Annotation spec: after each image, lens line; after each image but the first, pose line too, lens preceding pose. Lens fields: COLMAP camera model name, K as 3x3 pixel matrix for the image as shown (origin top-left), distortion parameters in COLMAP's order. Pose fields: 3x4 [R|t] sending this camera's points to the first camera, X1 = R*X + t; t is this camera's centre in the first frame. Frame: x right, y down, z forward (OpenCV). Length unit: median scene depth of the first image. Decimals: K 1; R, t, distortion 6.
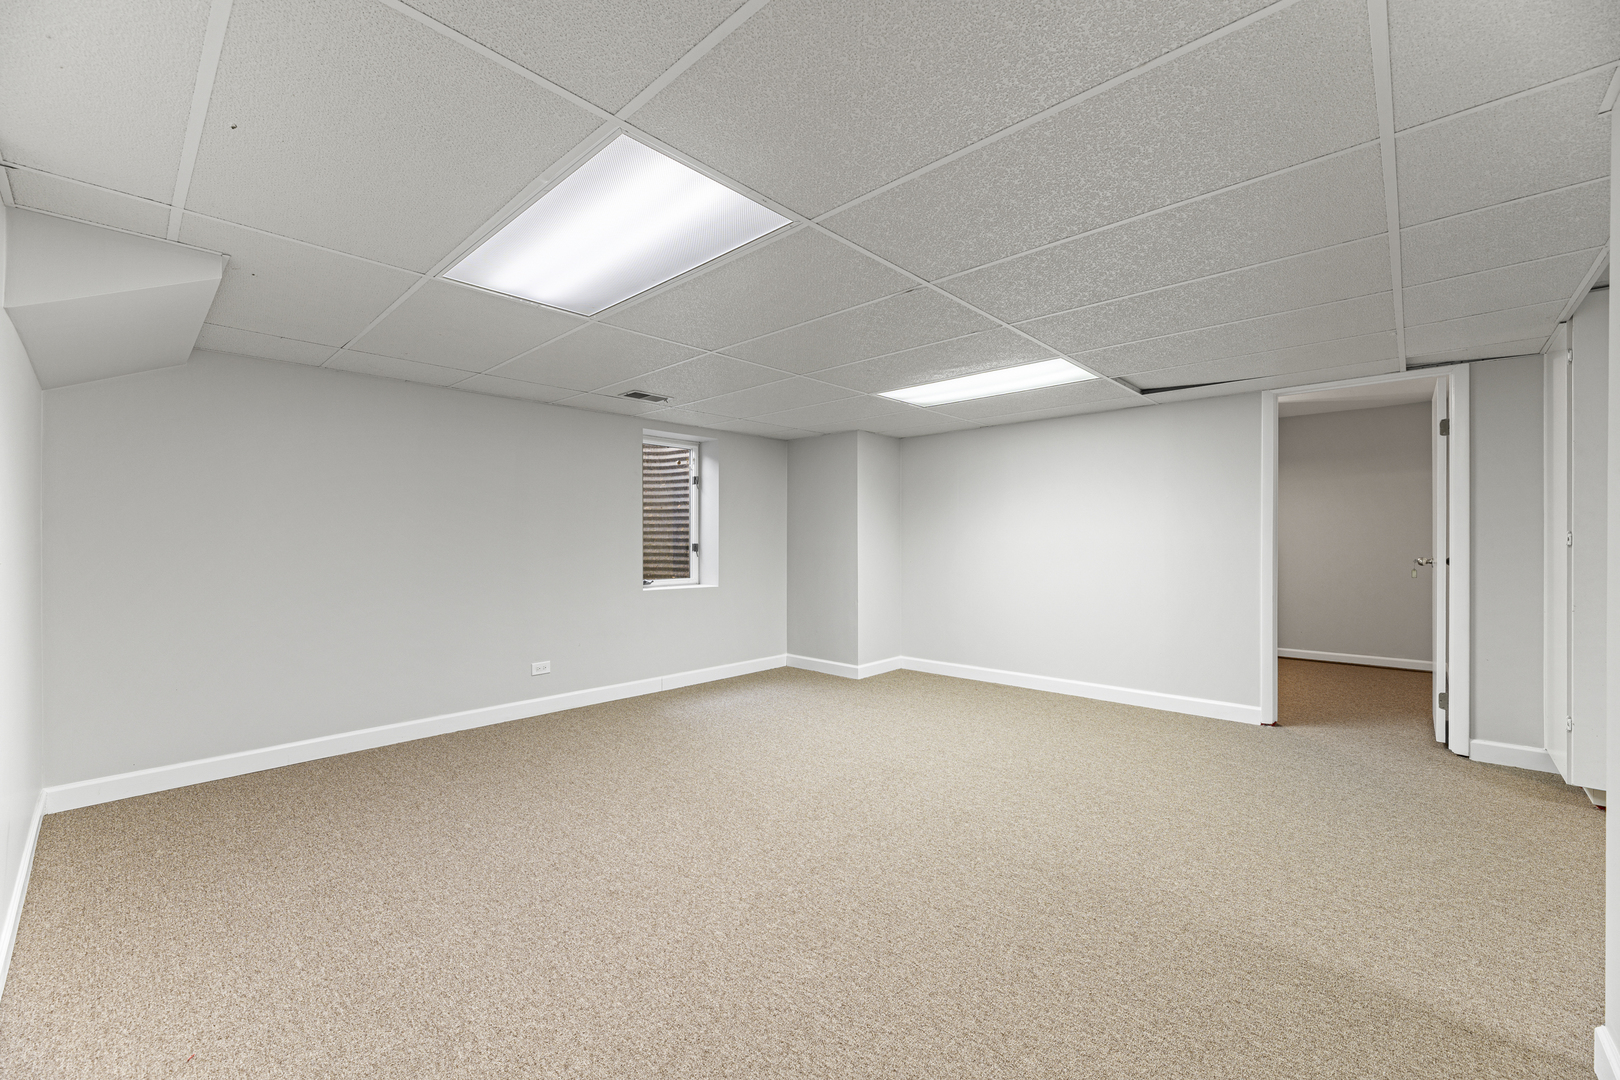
lens RADIAL K [[651.3, 0, 817.2], [0, 651.3, 539.5], [0, 0, 1]] dist [0.000501, 0.000129]
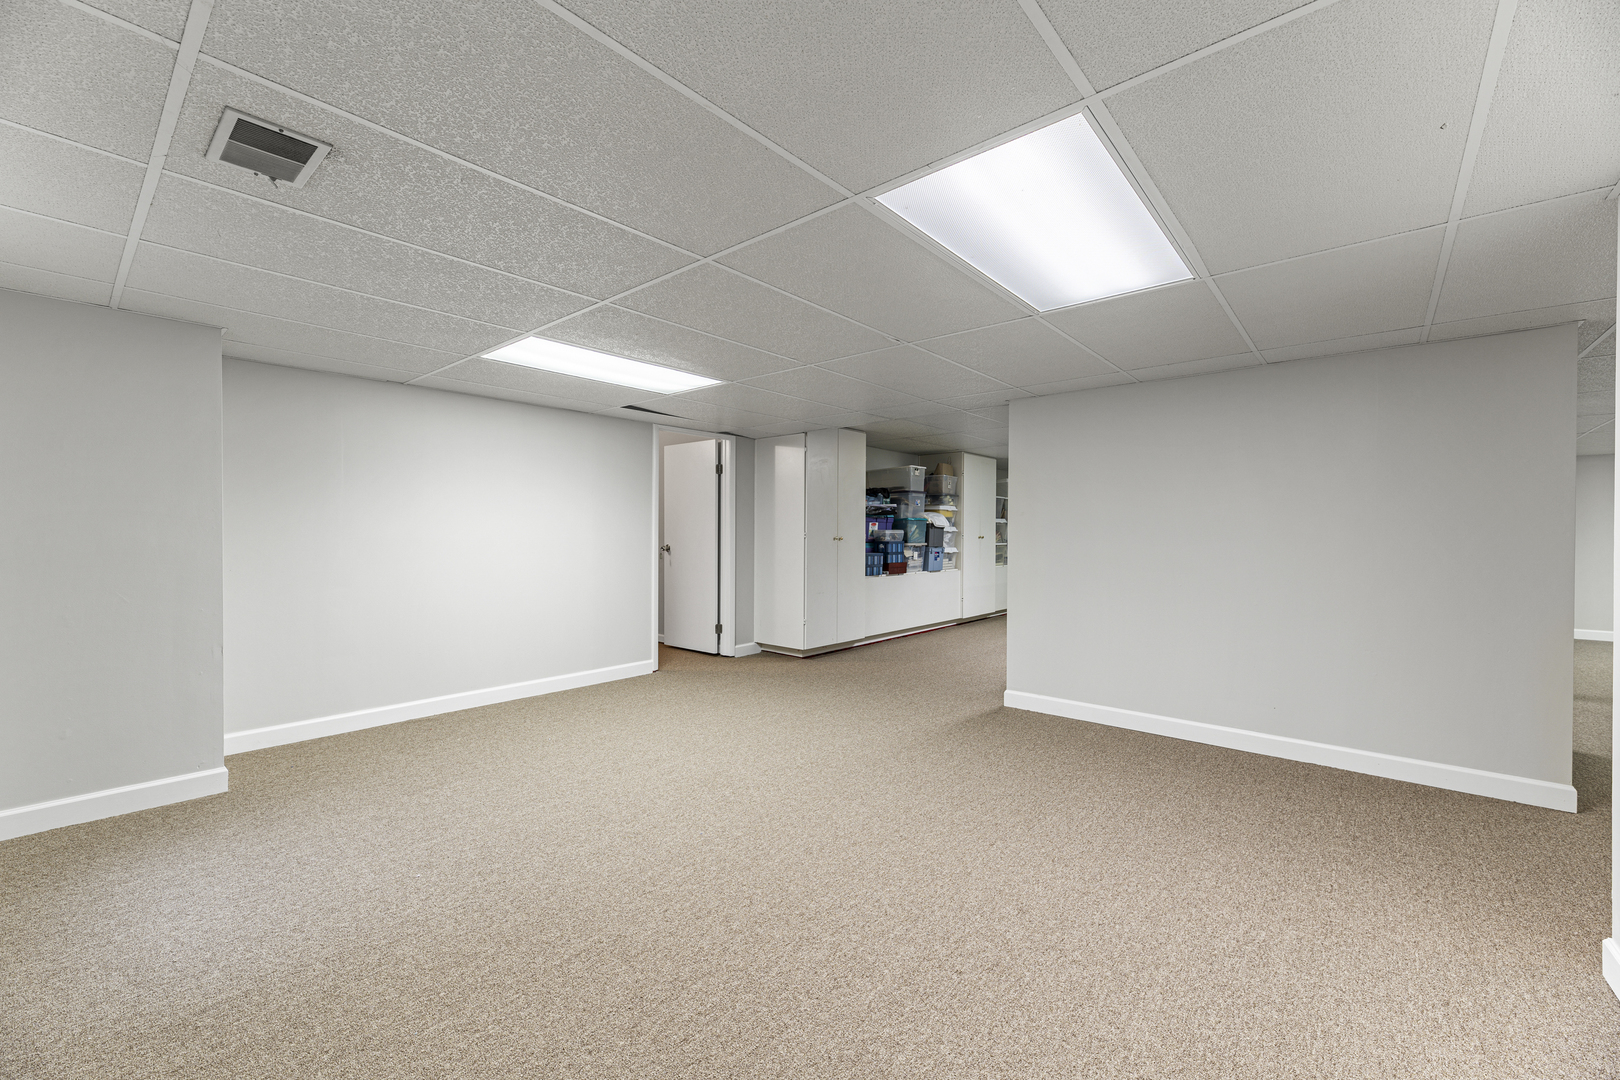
lens RADIAL K [[651.3, 0, 817.5], [0, 651.3, 539.3], [0, 0, 1]] dist [0.000501, 0.000129]
pose [[-0.037304, -0.008510, 0.999268, -0.876482], [-0.003532, 0.999959, 0.008384, -0.001293], [-0.999298, -0.003217, -0.037333, 0.941334]]
